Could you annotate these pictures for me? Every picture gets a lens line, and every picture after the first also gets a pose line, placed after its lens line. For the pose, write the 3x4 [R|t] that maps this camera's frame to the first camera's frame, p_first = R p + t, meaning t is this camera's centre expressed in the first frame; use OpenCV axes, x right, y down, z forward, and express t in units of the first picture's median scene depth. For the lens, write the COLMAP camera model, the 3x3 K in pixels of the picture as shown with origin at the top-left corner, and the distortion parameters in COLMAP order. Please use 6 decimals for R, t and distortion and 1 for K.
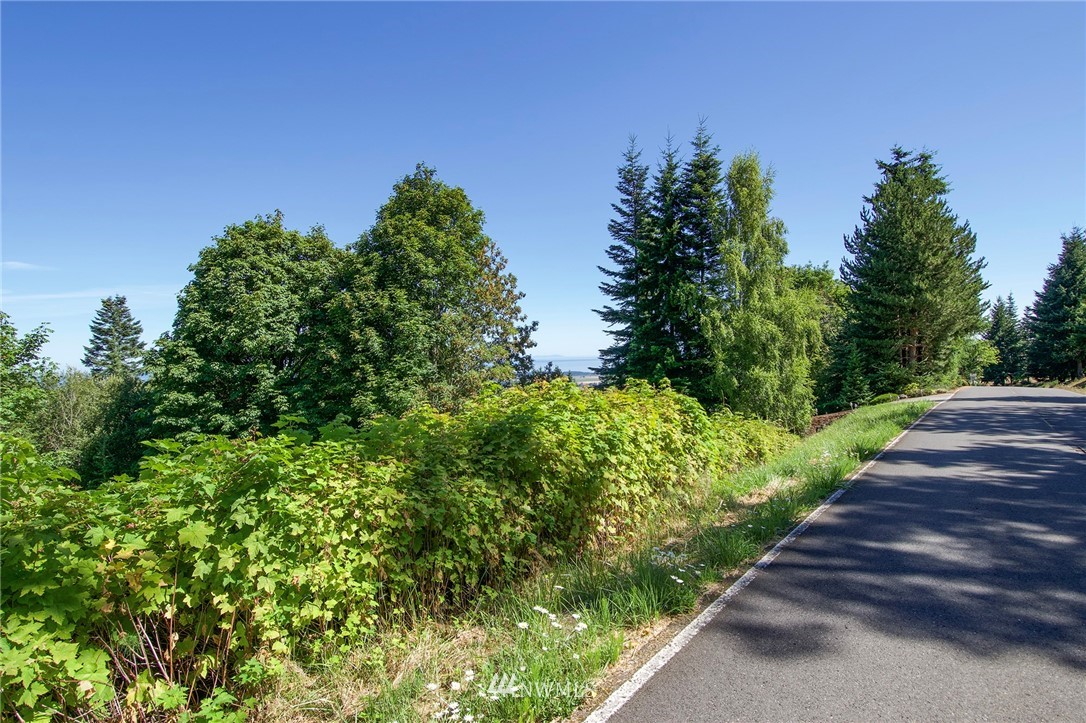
lens RADIAL K [[562.4, 0, 542.6], [0, 562.4, 356.1], [0, 0, 1]] dist [0.044729, -0.048271]
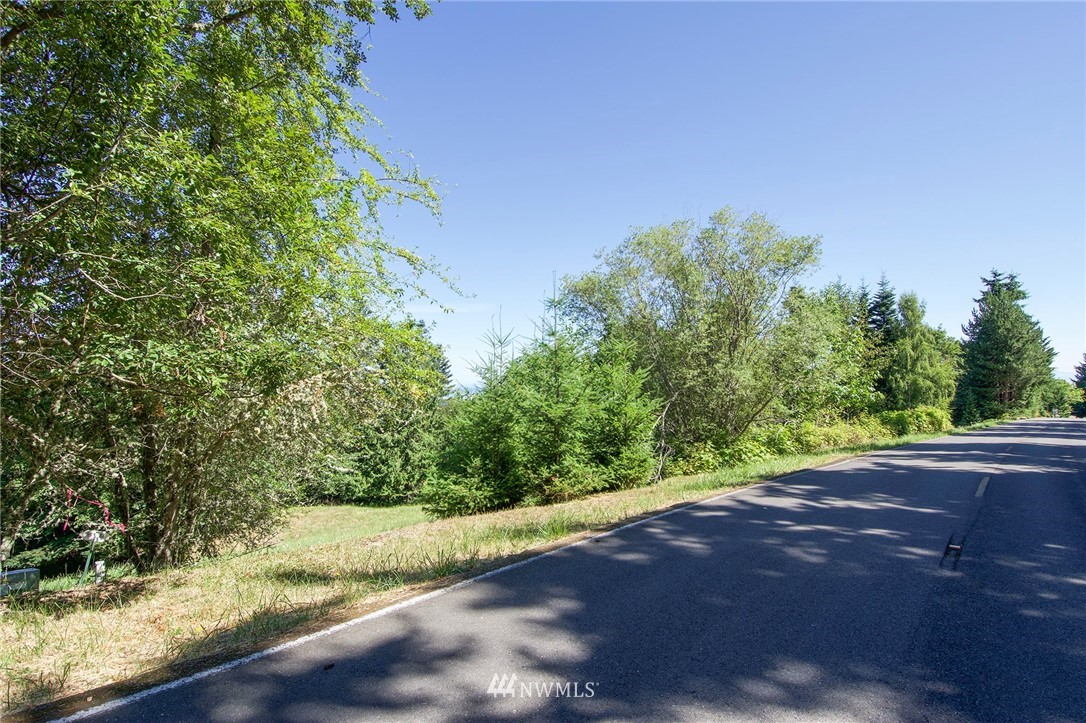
lens RADIAL K [[562.4, 0, 550.1], [0, 562.4, 355.1], [0, 0, 1]] dist [0.044729, -0.048271]
pose [[0.993416, 0.014078, -0.113691, -0.559023], [-0.019334, 0.998788, -0.045267, -0.026092], [0.112916, 0.047167, 0.992484, -0.921316]]
